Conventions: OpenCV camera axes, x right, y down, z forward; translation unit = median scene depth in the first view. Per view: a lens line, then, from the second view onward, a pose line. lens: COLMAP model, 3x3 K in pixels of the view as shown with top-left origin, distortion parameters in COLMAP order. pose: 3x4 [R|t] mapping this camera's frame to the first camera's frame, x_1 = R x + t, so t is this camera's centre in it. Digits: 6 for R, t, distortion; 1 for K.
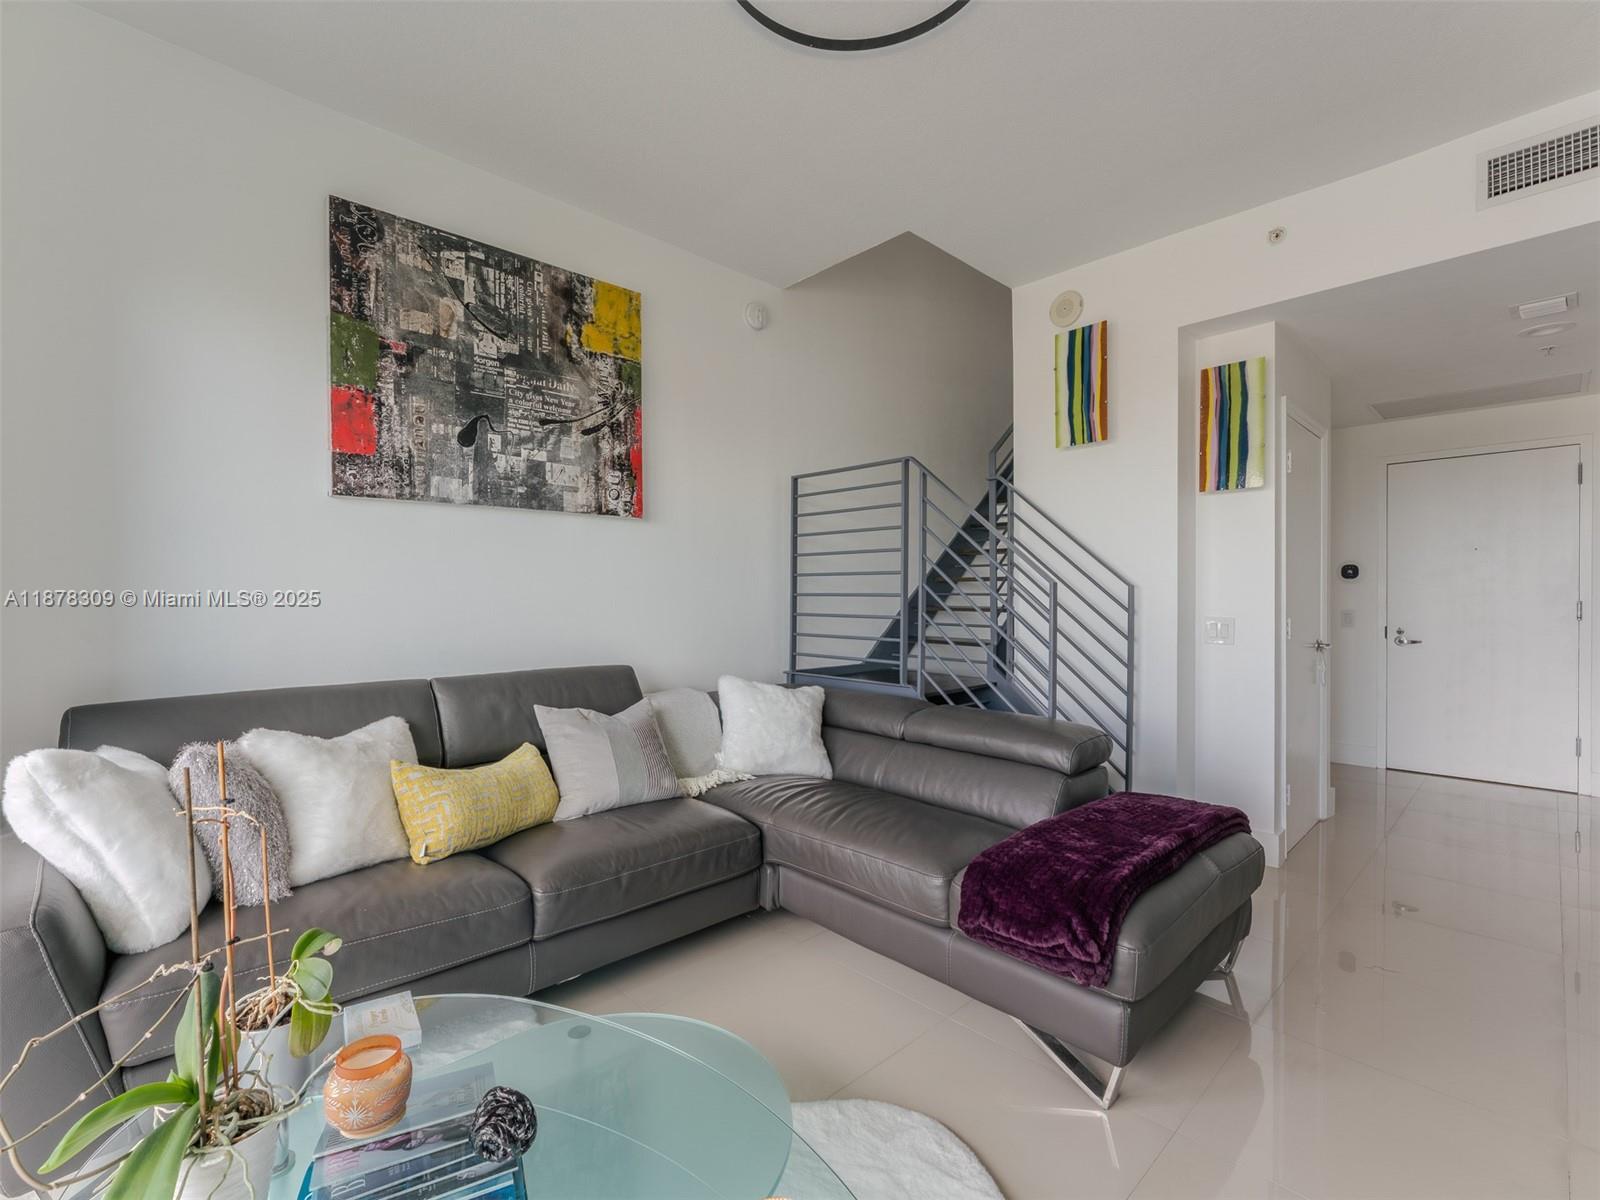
lens RADIAL K [[729.9, 0, 784.3], [0, 729.9, 605.5], [0, 0, 1]] dist [0.002921, -0.003037]
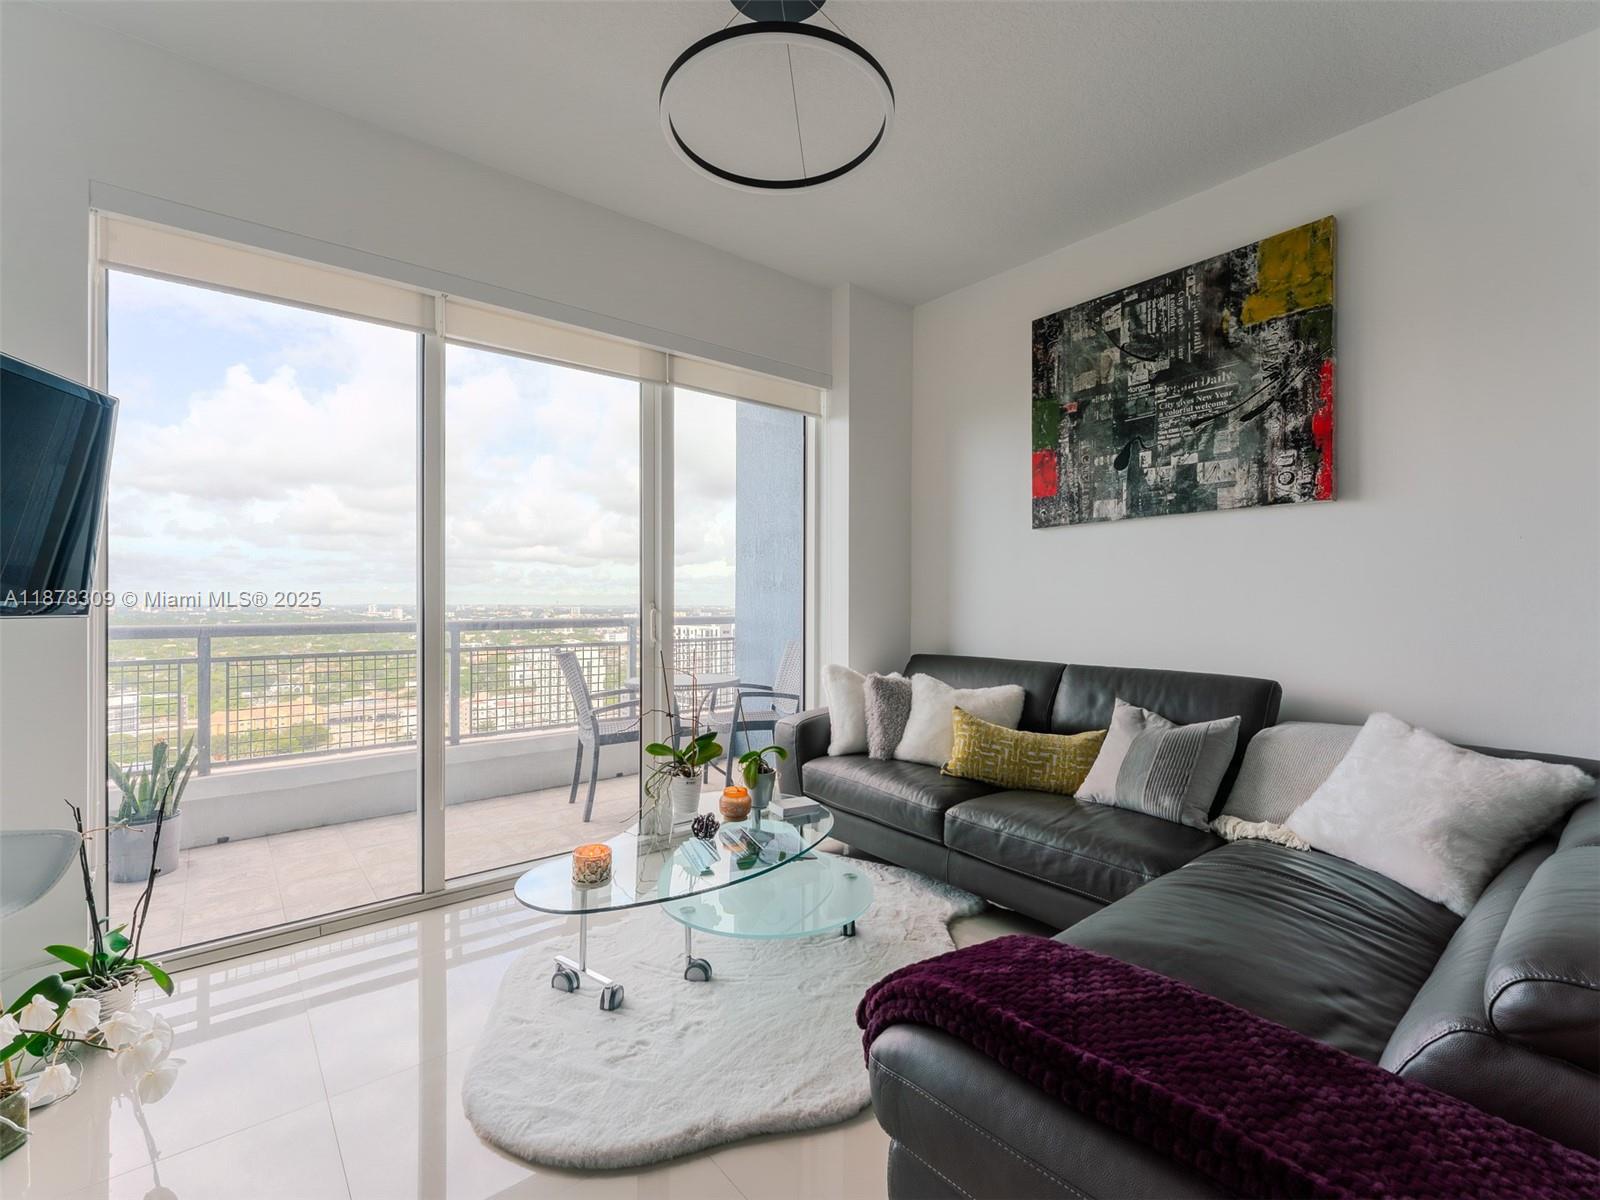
lens RADIAL K [[729.9, 0, 801.5], [0, 729.9, 610.7], [0, 0, 1]] dist [0.002921, -0.003037]
pose [[-0.073715, 0.010758, -0.997221, 0.728924], [-0.014746, 0.999821, 0.011876, -0.000585], [0.997170, 0.015580, -0.073543, 0.562275]]
